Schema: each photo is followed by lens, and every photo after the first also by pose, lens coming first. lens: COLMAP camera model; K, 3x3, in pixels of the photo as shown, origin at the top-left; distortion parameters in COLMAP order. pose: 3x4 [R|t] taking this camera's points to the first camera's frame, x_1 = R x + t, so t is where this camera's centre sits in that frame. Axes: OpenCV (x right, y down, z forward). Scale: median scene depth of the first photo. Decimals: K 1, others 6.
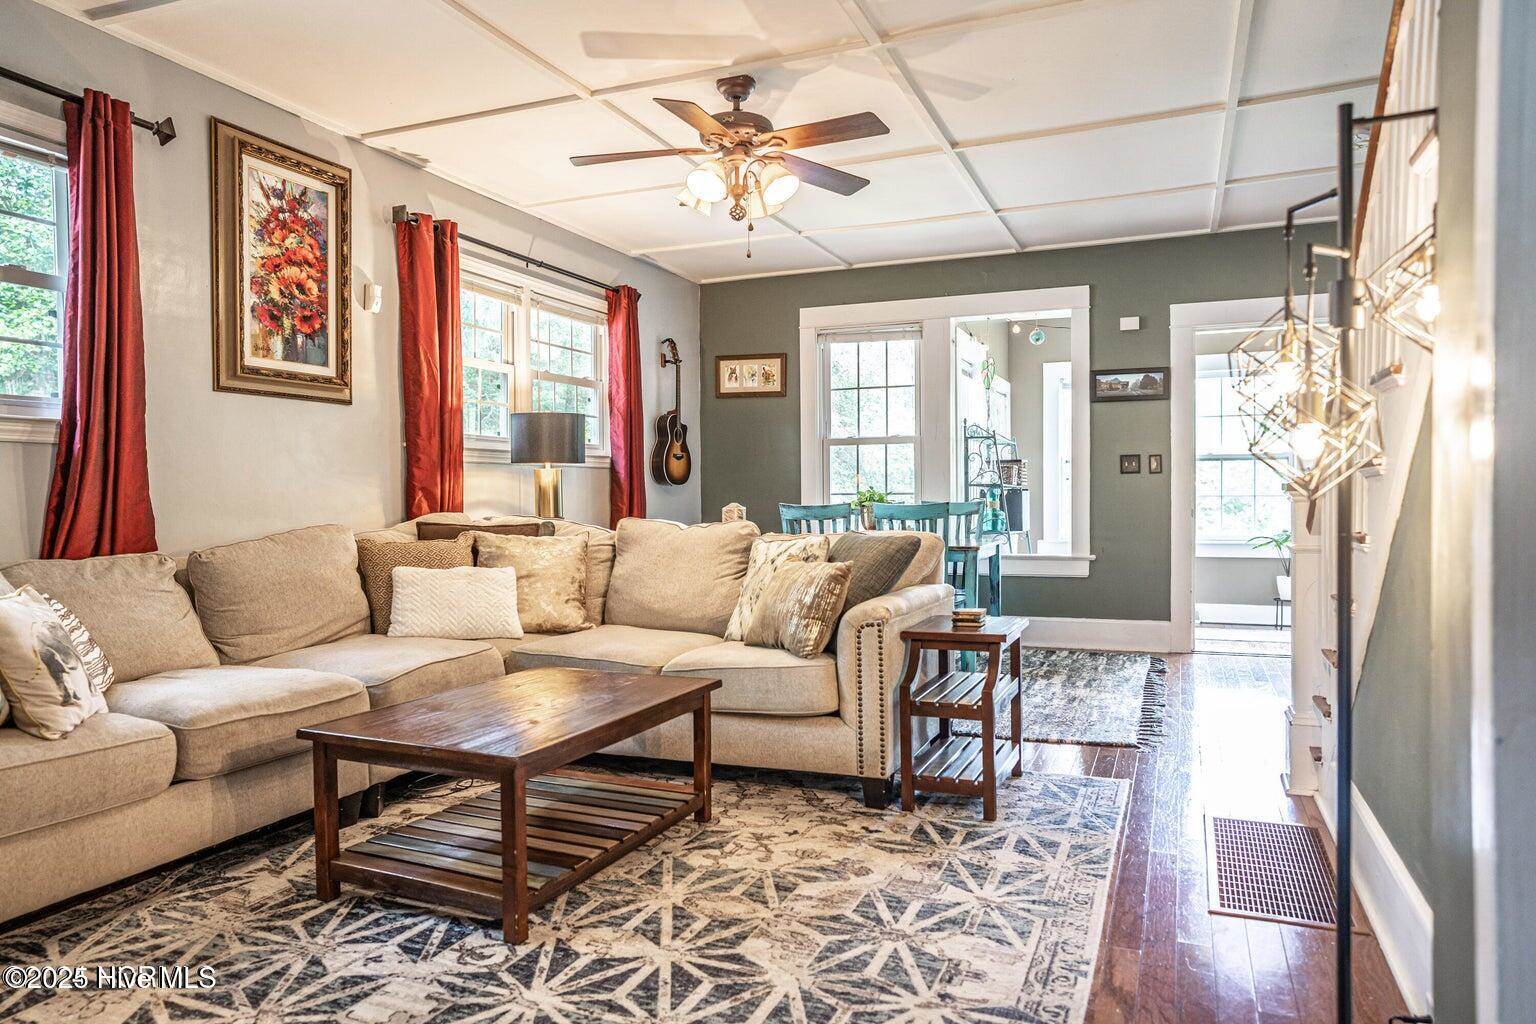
lens RADIAL K [[1027.3, 0, 759.1], [0, 1027.3, 506.9], [0, 0, 1]] dist [-0.023883, 0.010606]
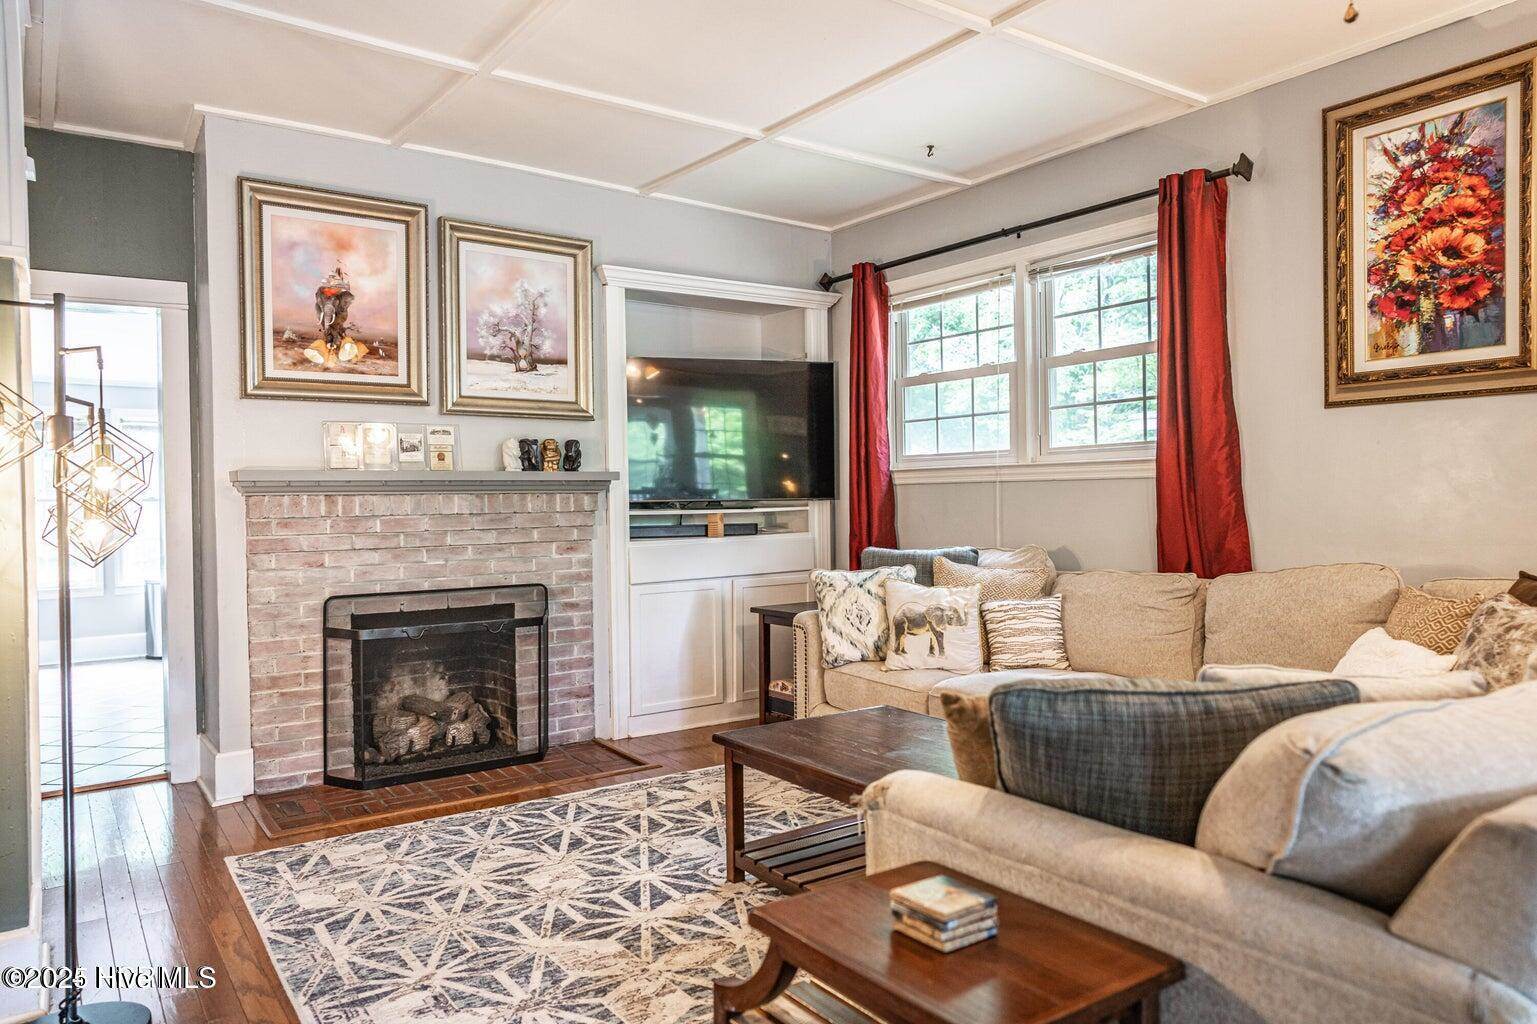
lens RADIAL K [[1028.0, 0, 760.3], [0, 1028.0, 512.5], [0, 0, 1]] dist [-0.023883, 0.010606]
pose [[-0.532353, 0.025167, -0.846148, 0.562255], [0.009008, 0.999670, 0.024066, -0.050617], [0.846474, 0.005190, -0.532404, 1.150984]]
